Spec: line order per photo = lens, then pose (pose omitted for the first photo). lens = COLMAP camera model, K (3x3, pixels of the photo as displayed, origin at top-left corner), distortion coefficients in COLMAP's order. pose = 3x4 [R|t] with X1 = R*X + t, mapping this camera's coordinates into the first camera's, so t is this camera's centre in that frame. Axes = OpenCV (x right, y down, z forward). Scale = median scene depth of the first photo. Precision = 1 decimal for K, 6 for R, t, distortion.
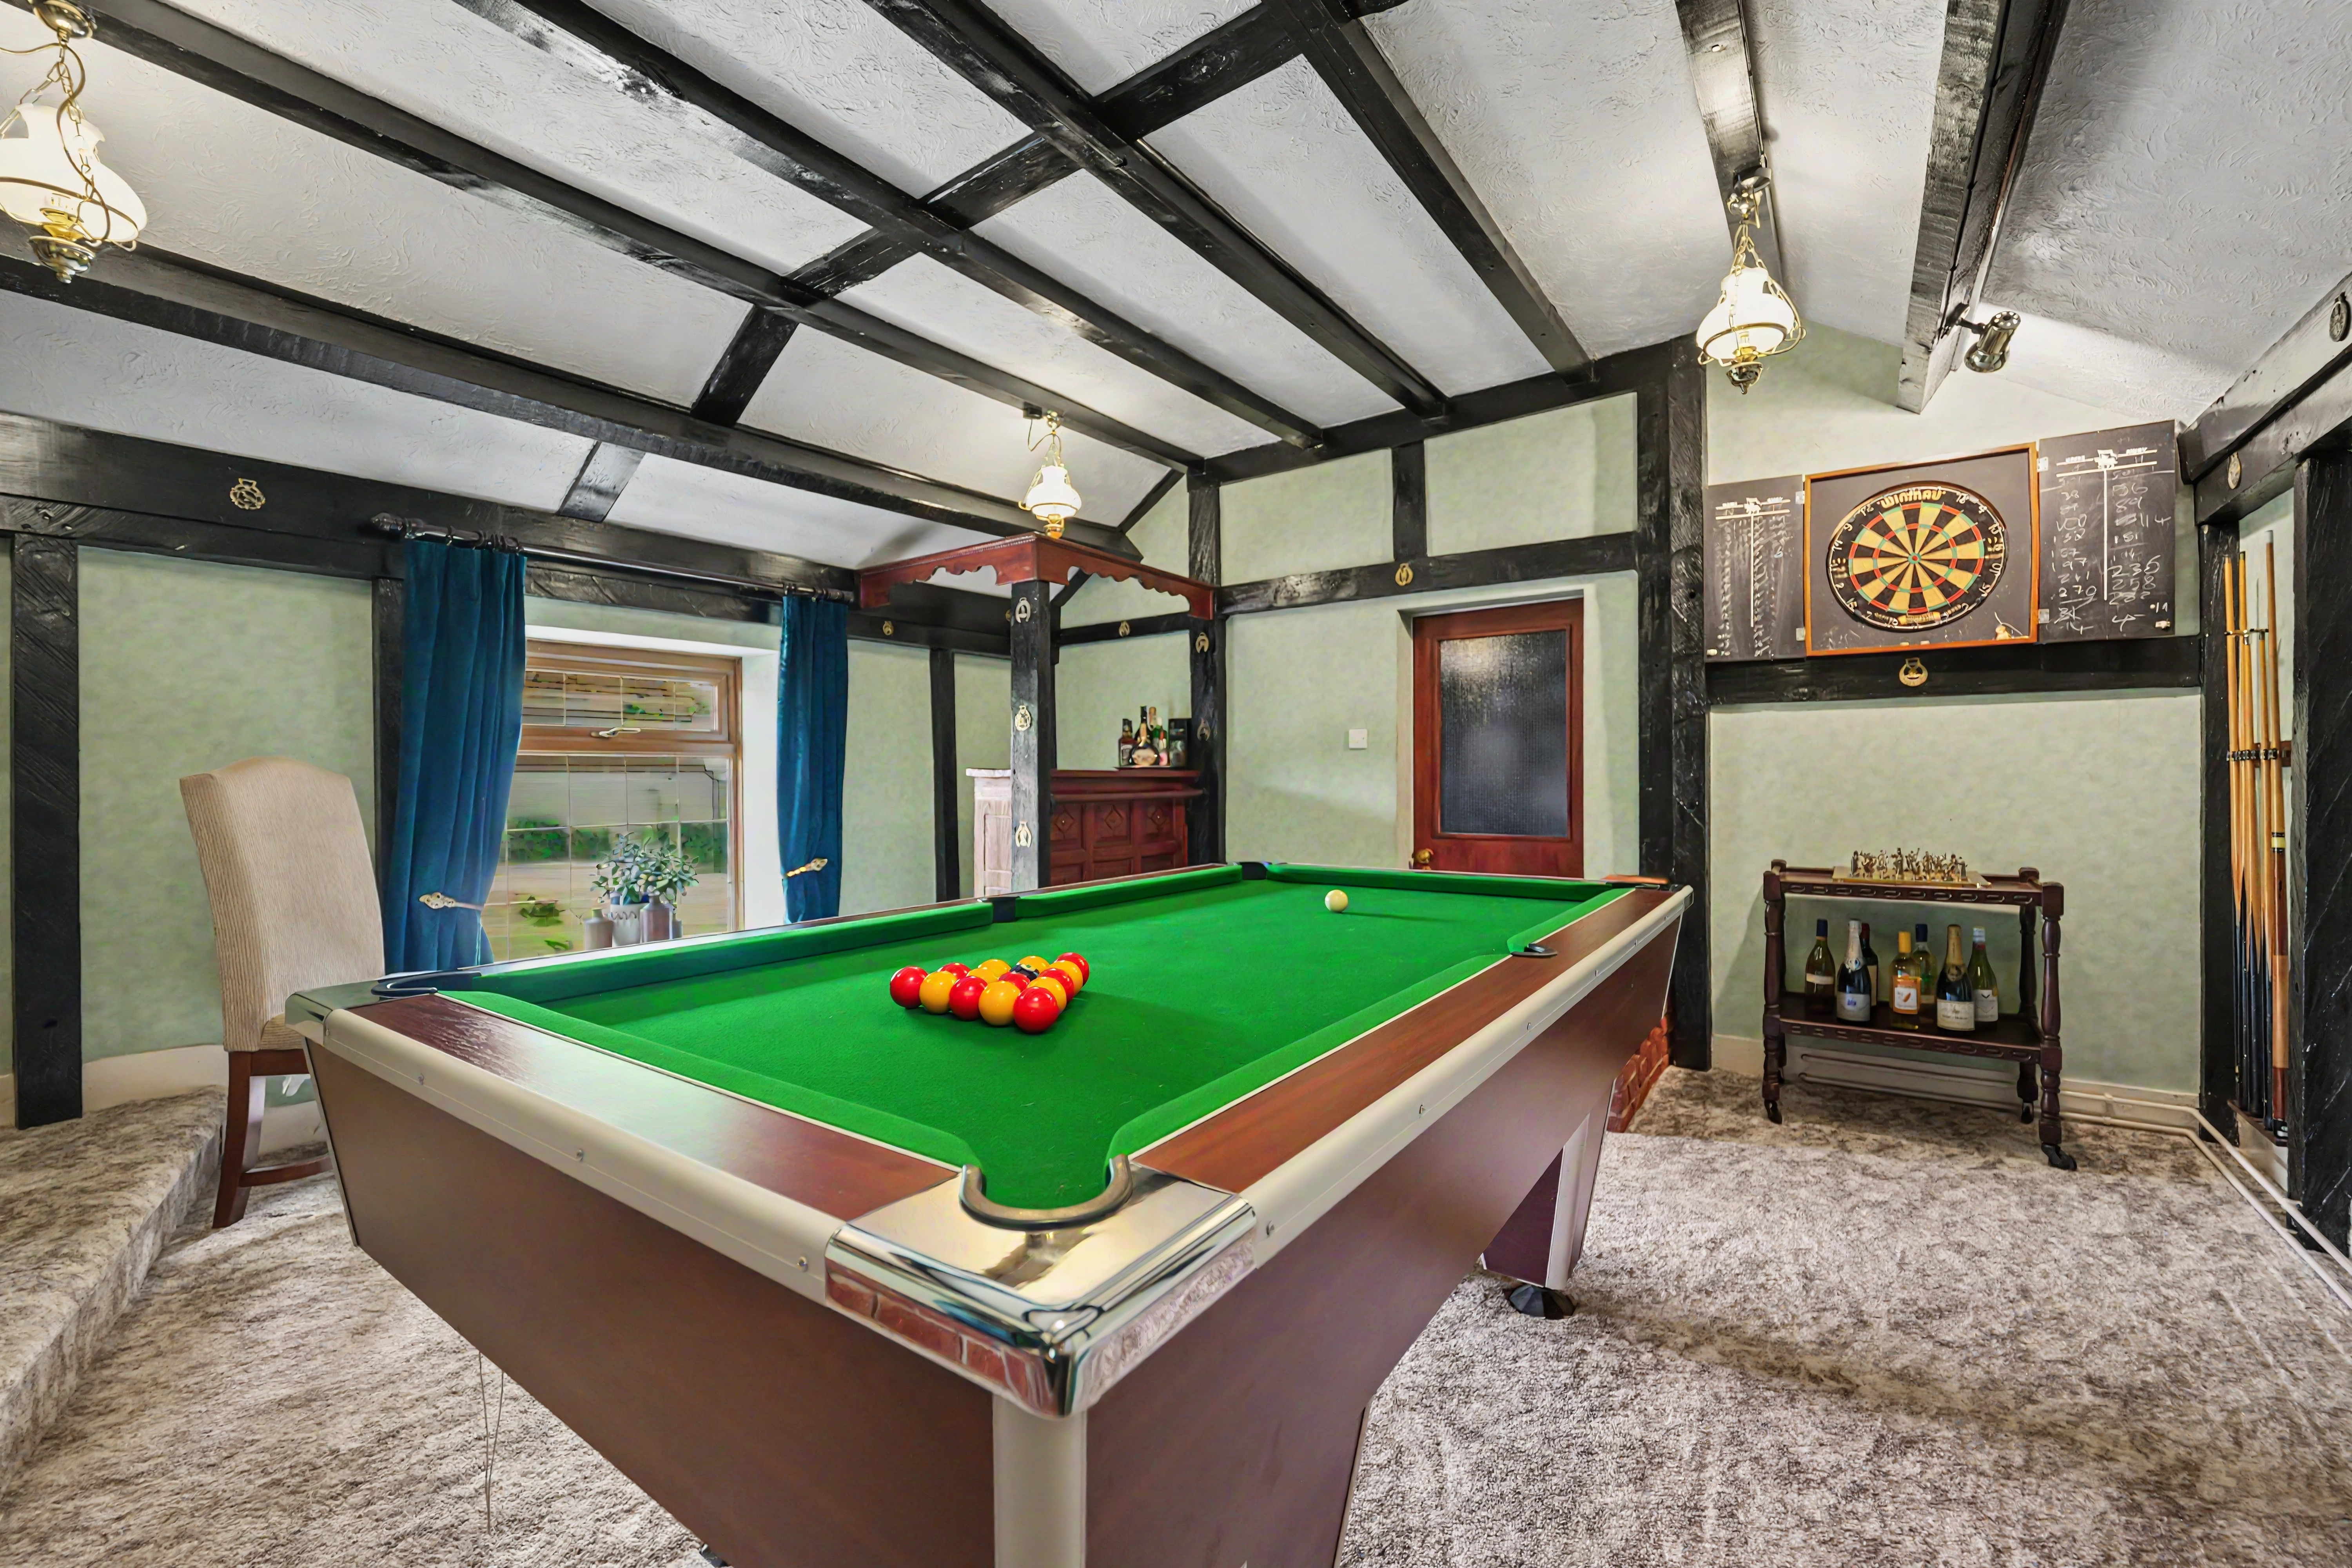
lens RADIAL K [[952.3, 0, 1178.9], [0, 952.3, 778.0], [0, 0, 1]] dist [-0.001008, -0.000115]
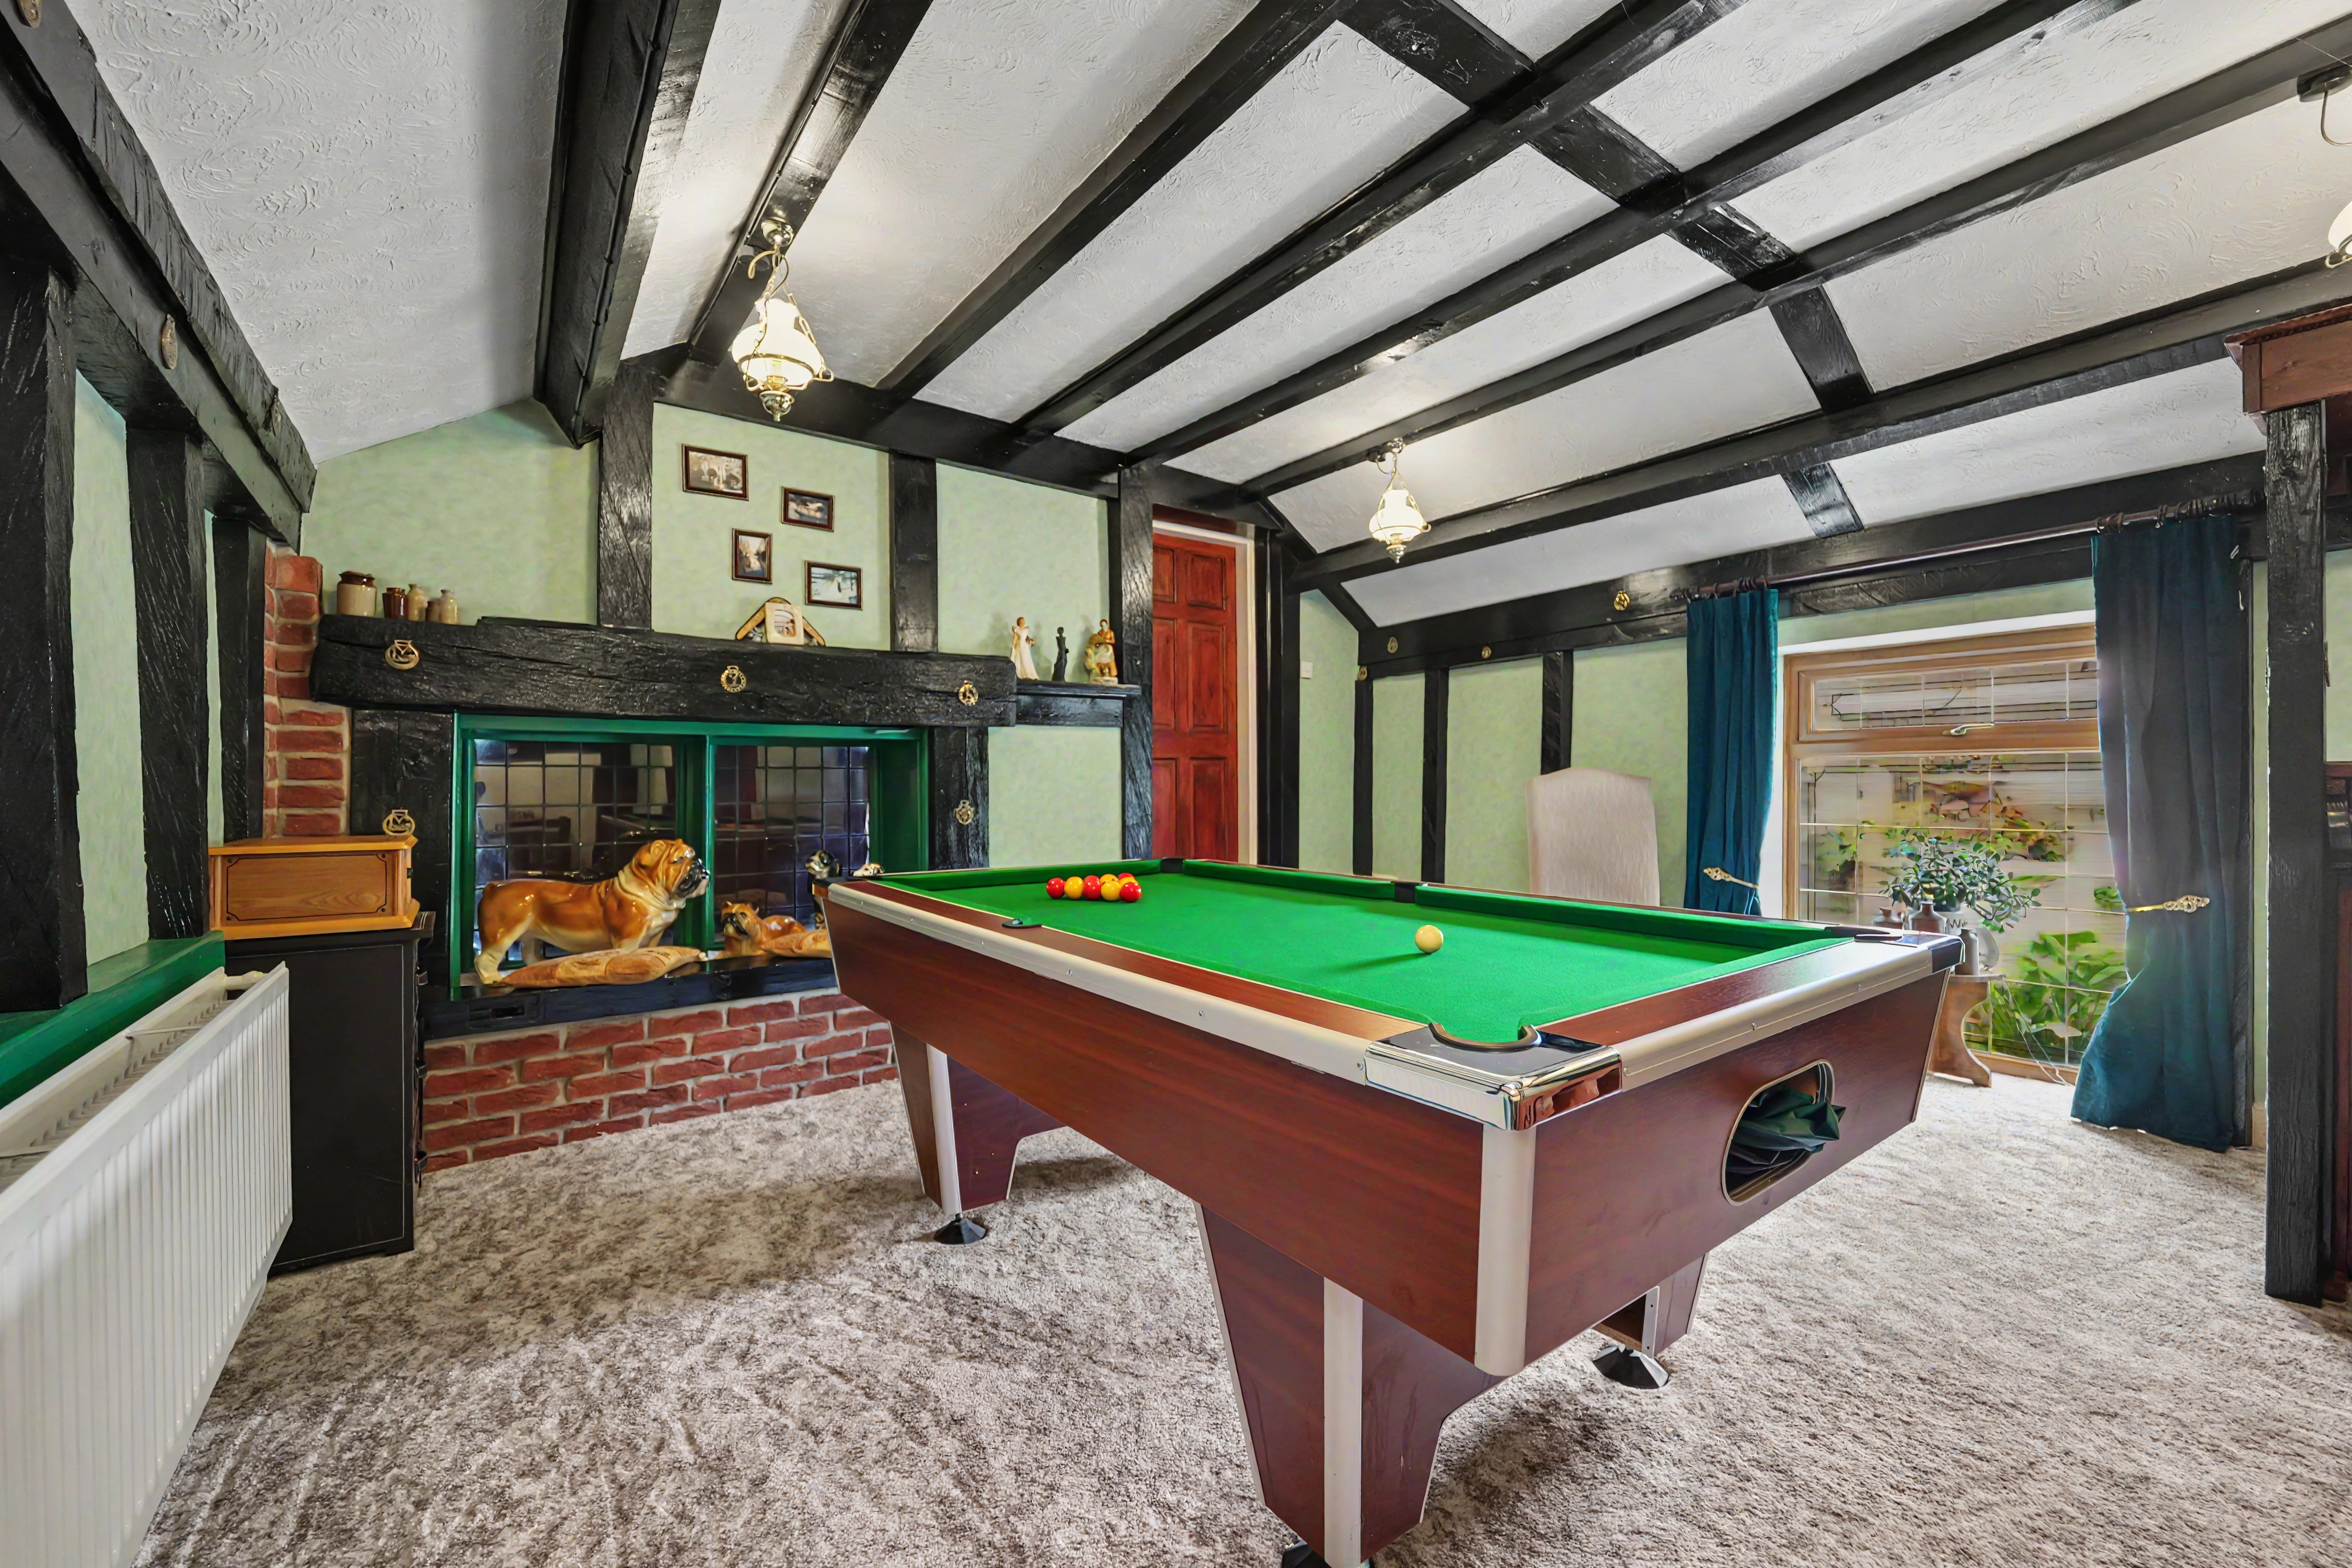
lens RADIAL K [[952.3, 0, 1178.3], [0, 952.3, 784.2], [0, 0, 1]] dist [-0.001008, -0.000115]
pose [[-0.311912, 0.010320, -0.950055, 0.729434], [0.006614, 0.999940, 0.008690, -0.009599], [0.950088, -0.003573, -0.311962, 0.755482]]
